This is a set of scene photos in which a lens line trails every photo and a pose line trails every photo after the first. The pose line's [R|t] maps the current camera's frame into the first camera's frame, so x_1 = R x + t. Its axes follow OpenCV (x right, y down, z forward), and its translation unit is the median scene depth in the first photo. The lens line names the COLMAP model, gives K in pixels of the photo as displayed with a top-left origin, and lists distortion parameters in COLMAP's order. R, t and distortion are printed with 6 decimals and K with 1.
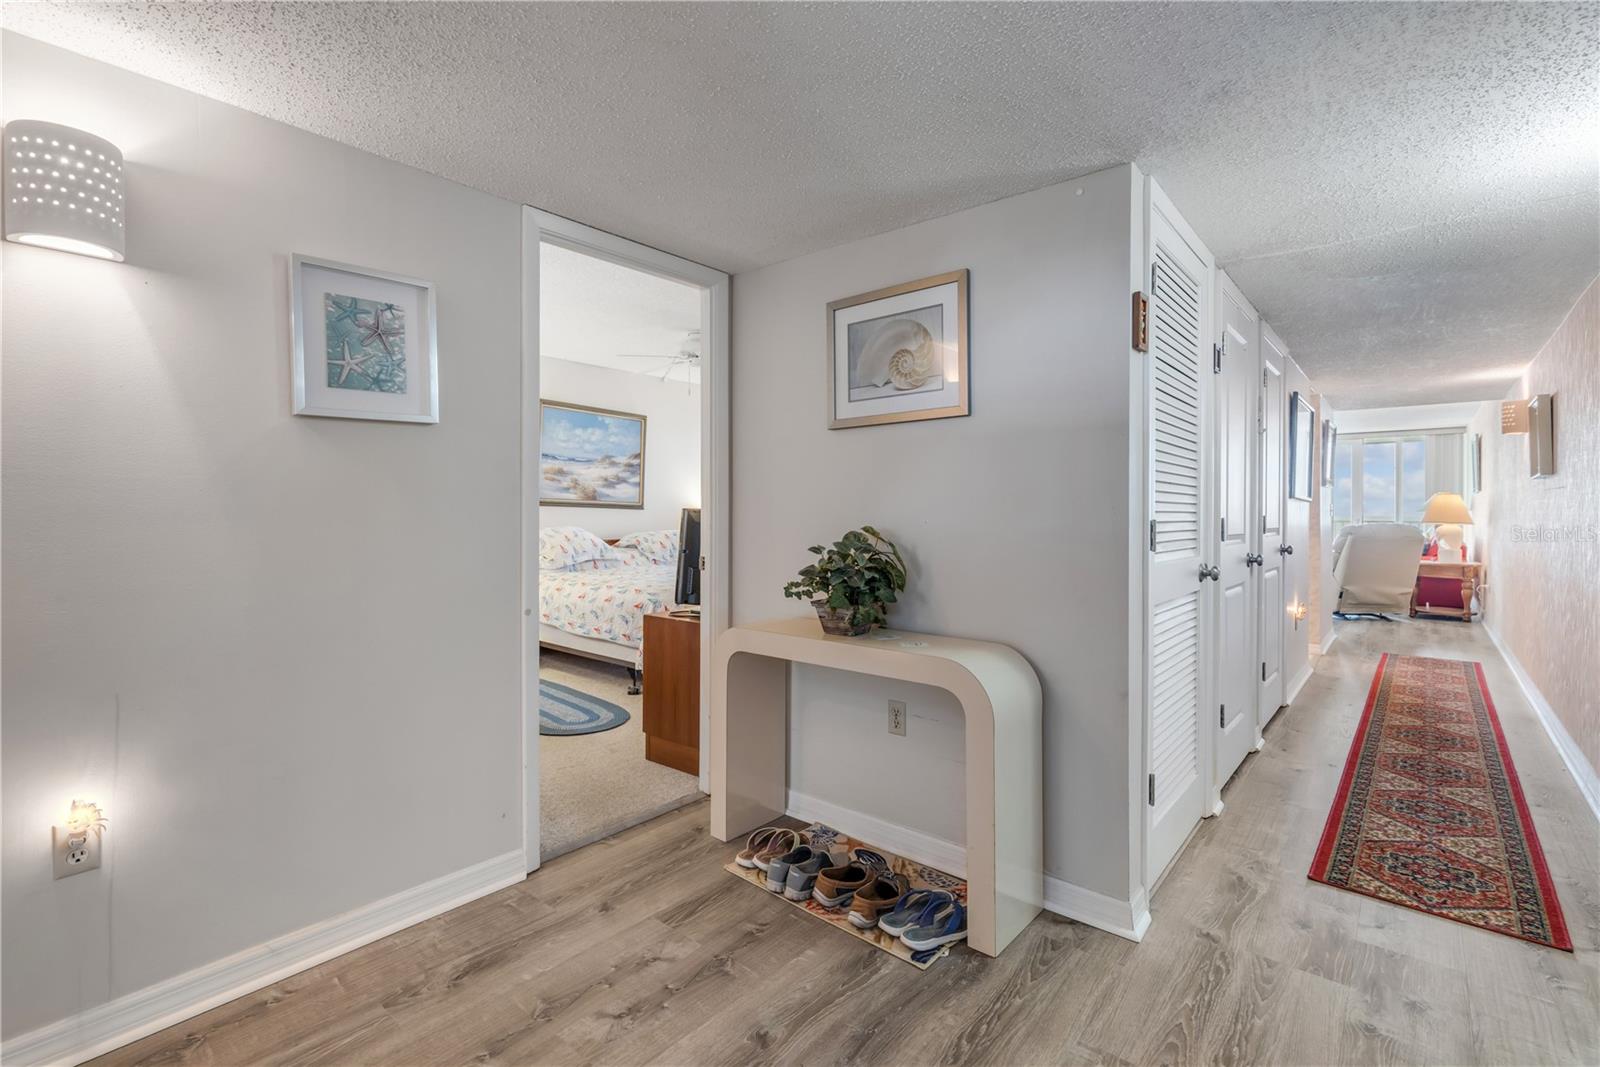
lens RADIAL K [[724.1, 0, 794.9], [0, 724.1, 518.9], [0, 0, 1]] dist [-0.001388, 0.000853]
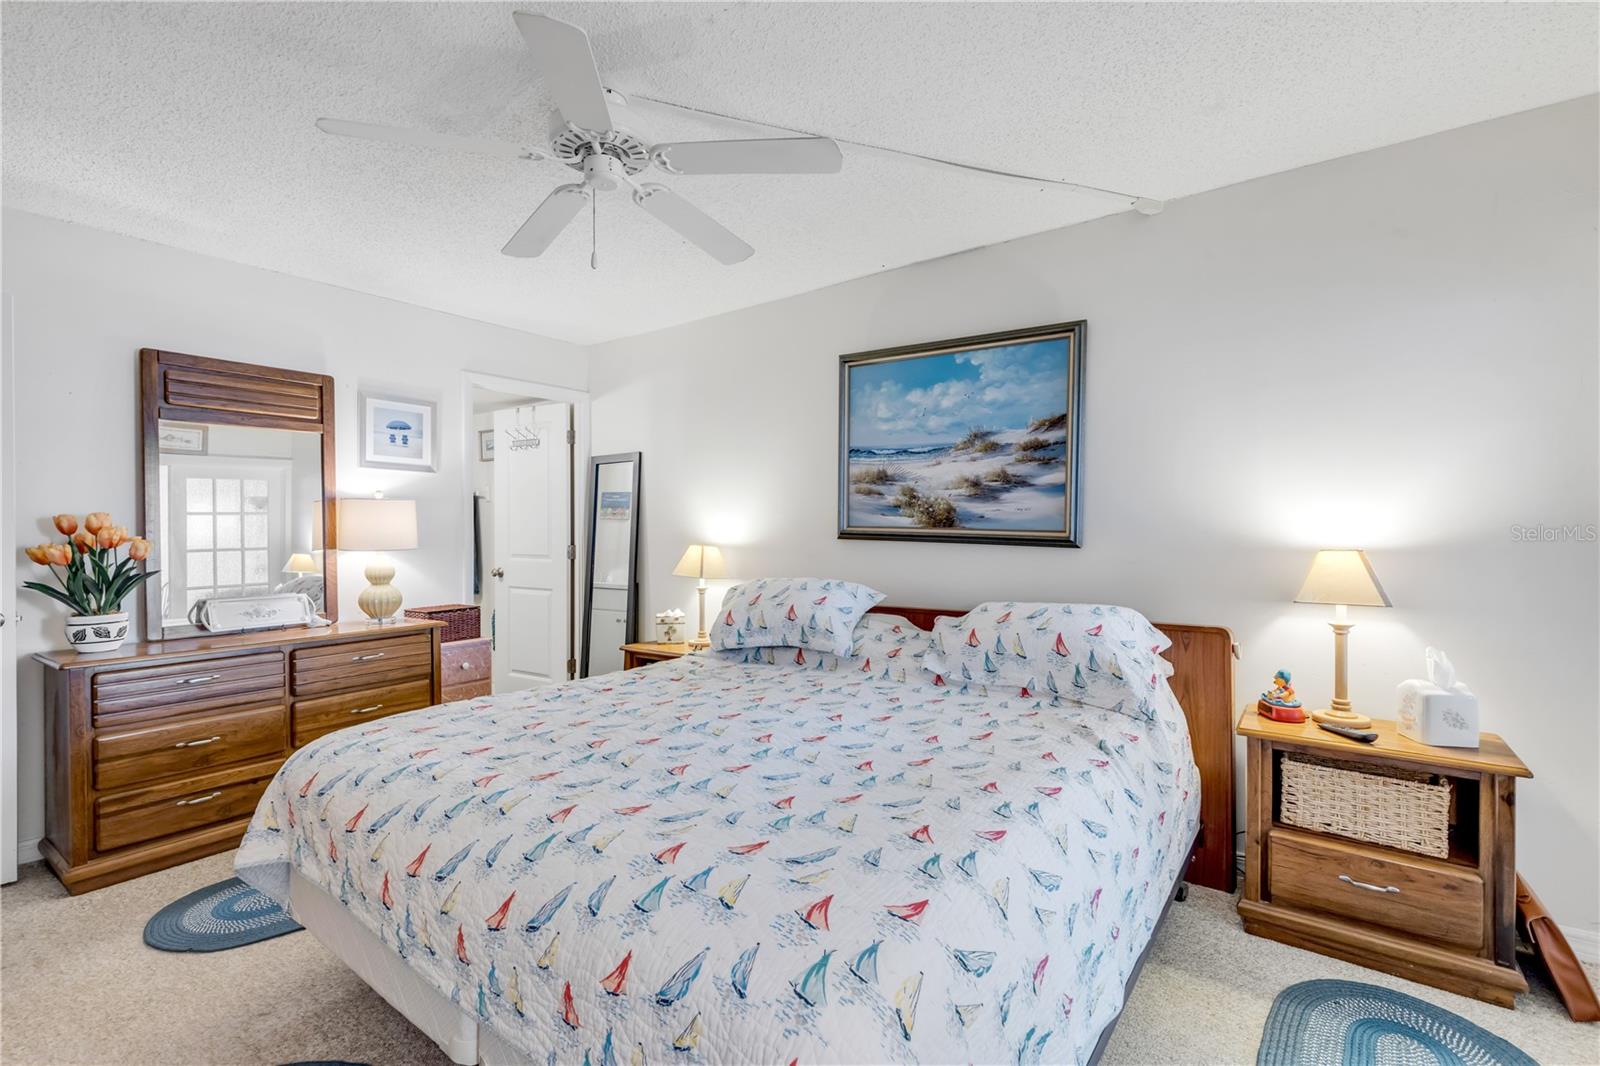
lens RADIAL K [[724.8, 0, 790.0], [0, 724.8, 526.8], [0, 0, 1]] dist [0.002863, 0.000844]
pose [[0.053137, -0.009746, -0.998540, 0.213135], [-0.007844, 0.999917, -0.010177, -0.021090], [0.998556, 0.008373, 0.053056, 0.880802]]
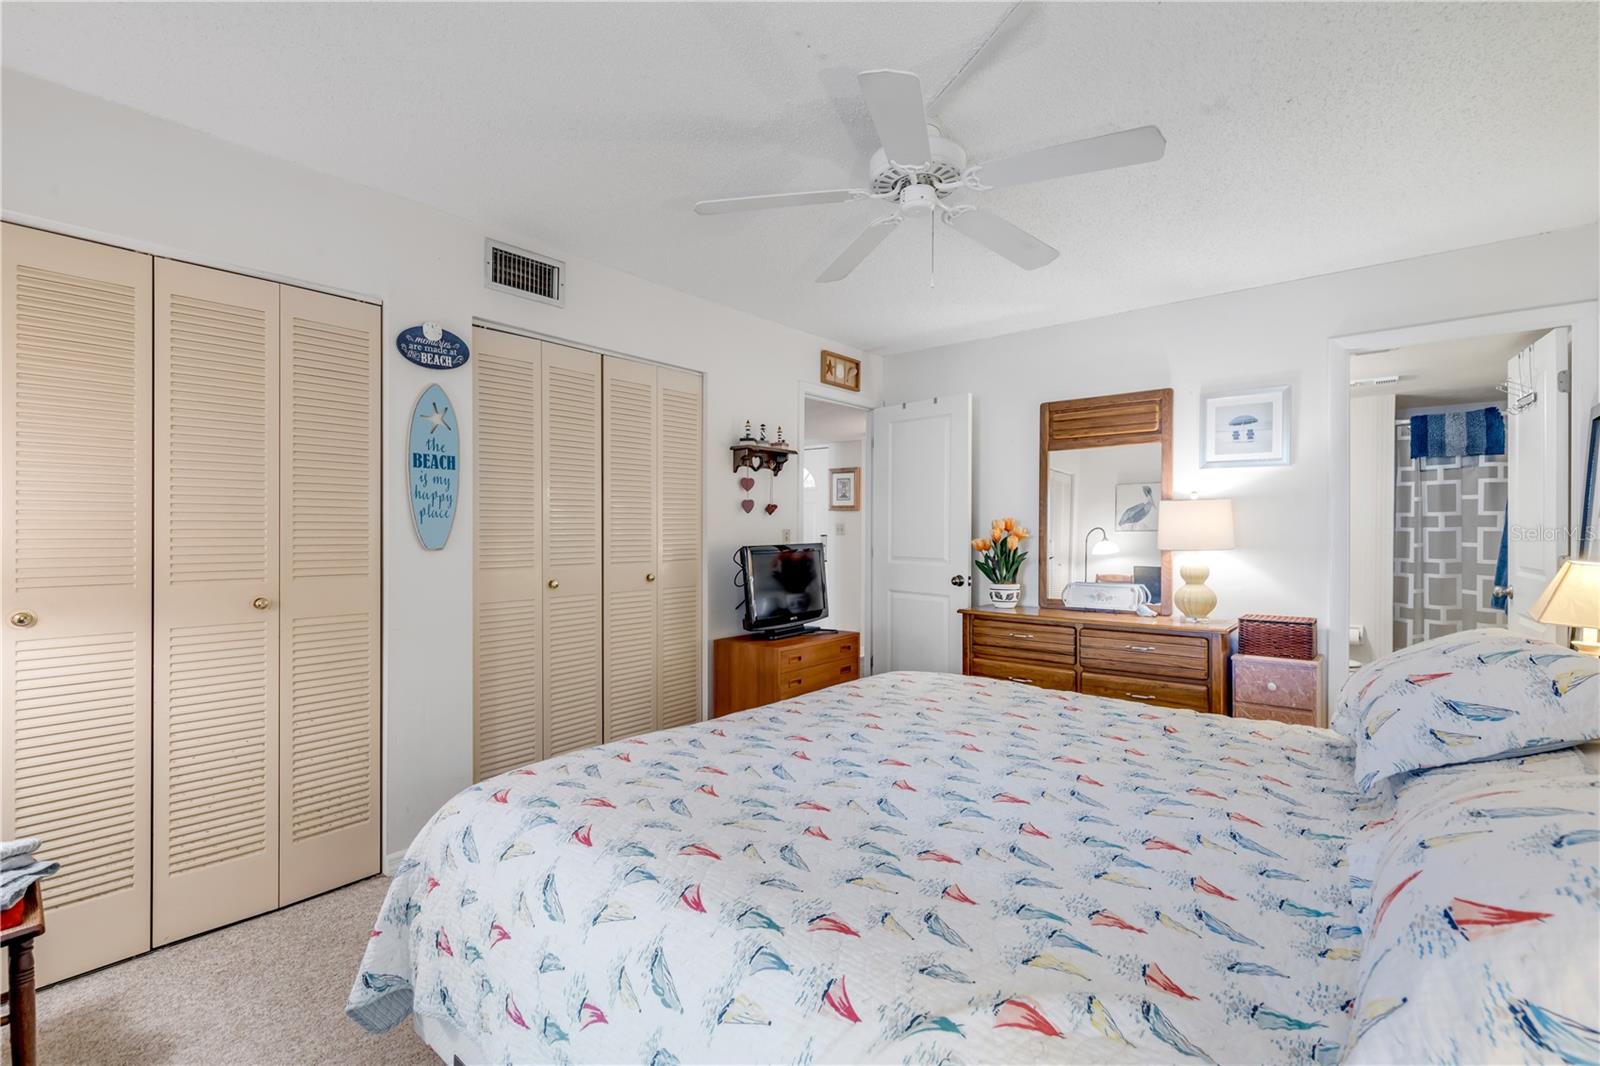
lens RADIAL K [[724.8, 0, 808.8], [0, 724.8, 531.1], [0, 0, 1]] dist [0.002863, 0.000844]
pose [[-0.999918, -0.006618, -0.010958, -0.200285], [-0.006751, 0.999904, 0.012132, -0.028322], [0.010877, 0.012205, -0.999866, 1.309011]]
